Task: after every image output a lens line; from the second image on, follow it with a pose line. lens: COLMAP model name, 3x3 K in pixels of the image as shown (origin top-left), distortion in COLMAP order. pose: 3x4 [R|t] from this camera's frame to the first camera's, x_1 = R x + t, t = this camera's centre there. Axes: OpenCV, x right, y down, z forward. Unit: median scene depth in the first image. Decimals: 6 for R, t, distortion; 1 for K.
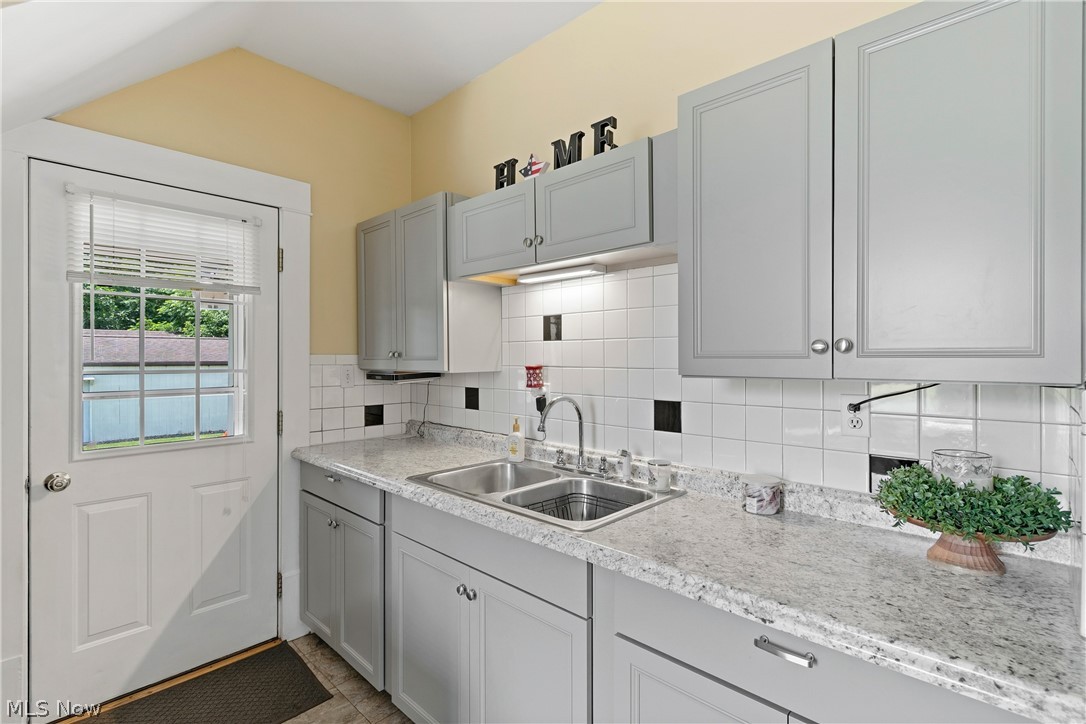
lens RADIAL K [[494.7, 0, 543.0], [0, 494.7, 362.0], [0, 0, 1]] dist [-0.000170, -0.000021]
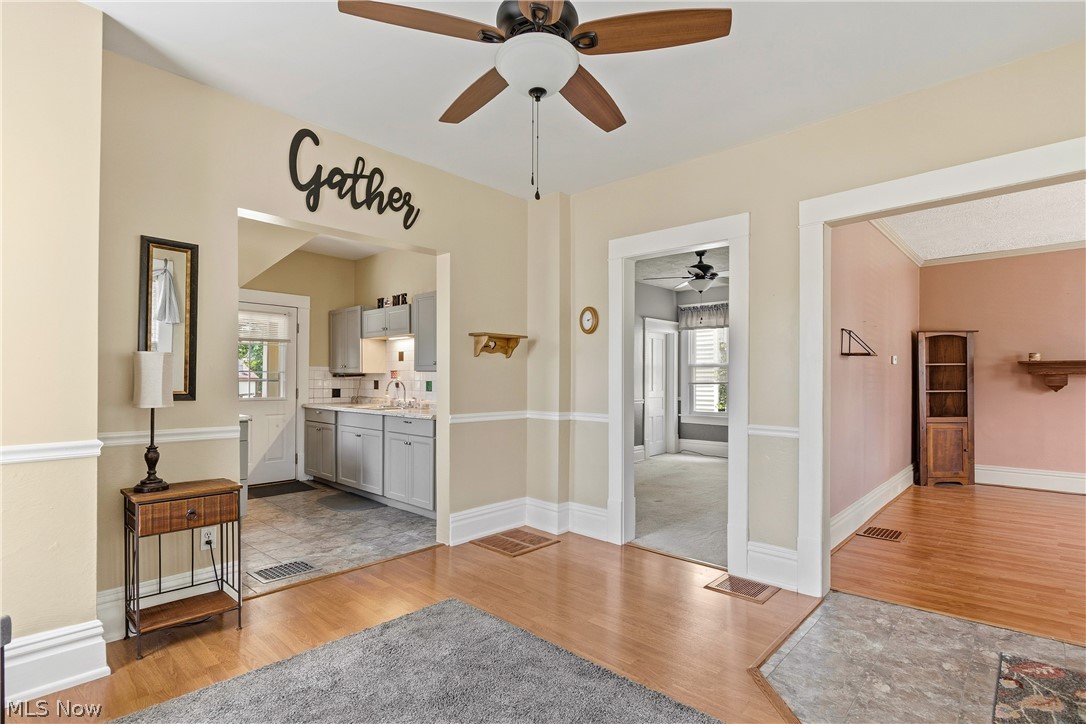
lens RADIAL K [[520.9, 0, 547.3], [0, 520.9, 379.8], [0, 0, 1]] dist [0.001045, -0.000006]
pose [[0.999848, 0.004541, 0.016840, 0.697435], [-0.004465, 0.999980, -0.004519, 0.061017], [-0.016861, 0.004443, 0.999848, -1.677335]]
